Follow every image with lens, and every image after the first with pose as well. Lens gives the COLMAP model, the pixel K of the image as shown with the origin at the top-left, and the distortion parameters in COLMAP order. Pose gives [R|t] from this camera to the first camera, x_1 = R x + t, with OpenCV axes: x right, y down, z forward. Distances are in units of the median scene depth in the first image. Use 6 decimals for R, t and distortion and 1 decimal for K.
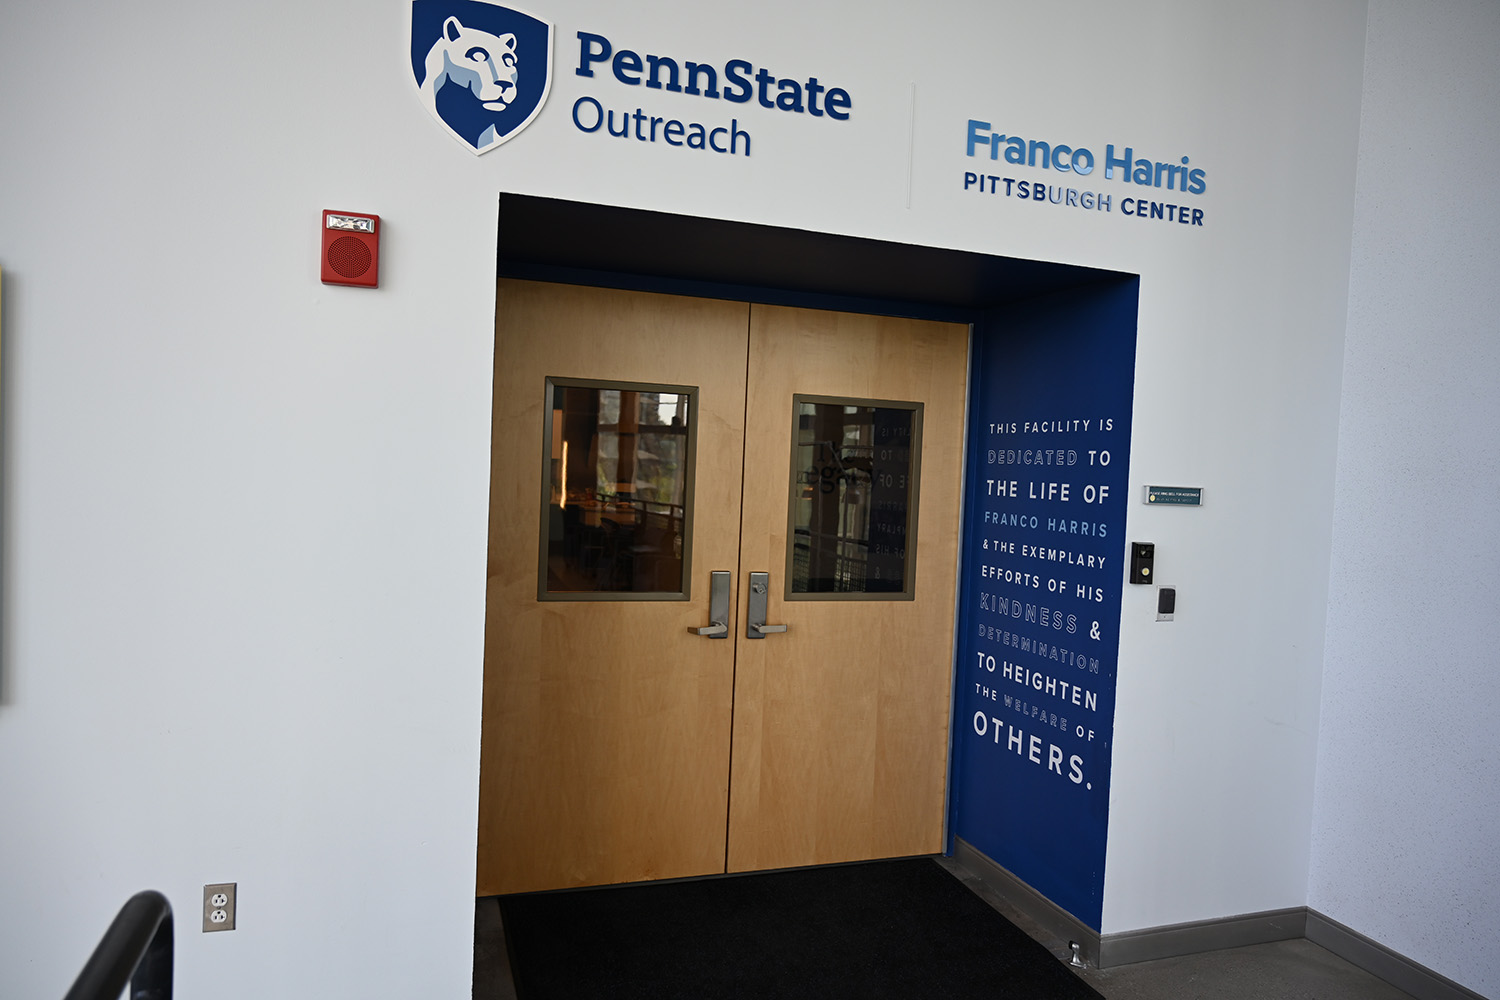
lens RADIAL K [[995.5, 0, 754.0], [0, 995.5, 503.3], [0, 0, 1]] dist [-0.010035, -0.001395]
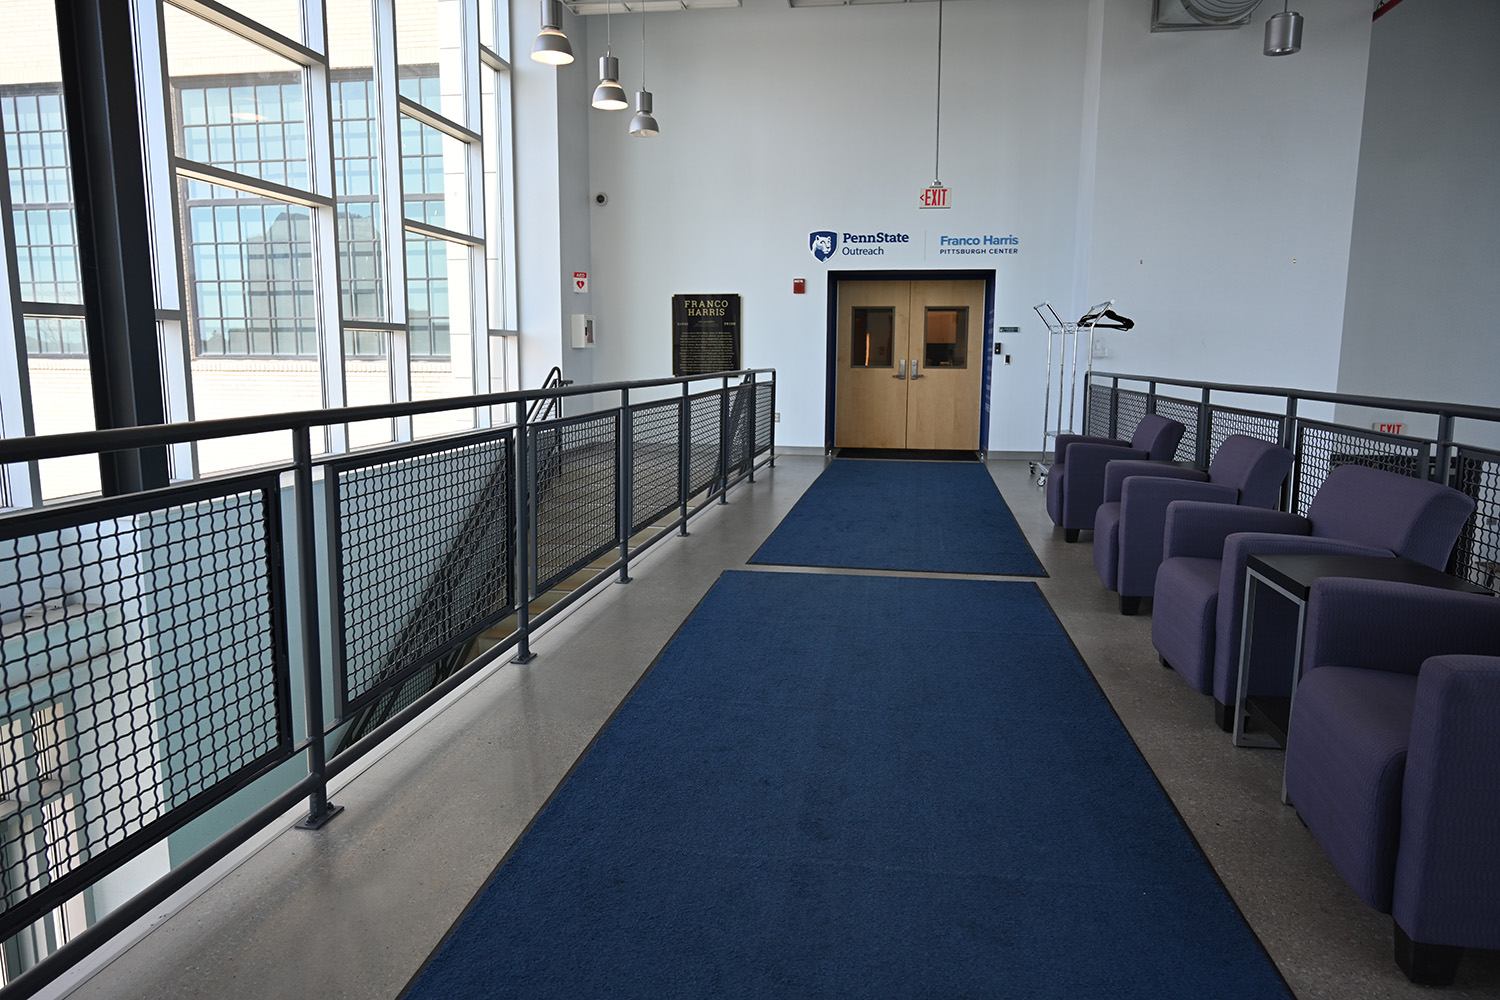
lens RADIAL K [[995.5, 0, 747.6], [0, 995.5, 501.4], [0, 0, 1]] dist [-0.010035, -0.001395]
pose [[0.879849, 0.030370, -0.474283, 1.412686], [0.014016, 0.995864, 0.089769, 0.296181], [0.475047, -0.085631, 0.875784, -2.867829]]
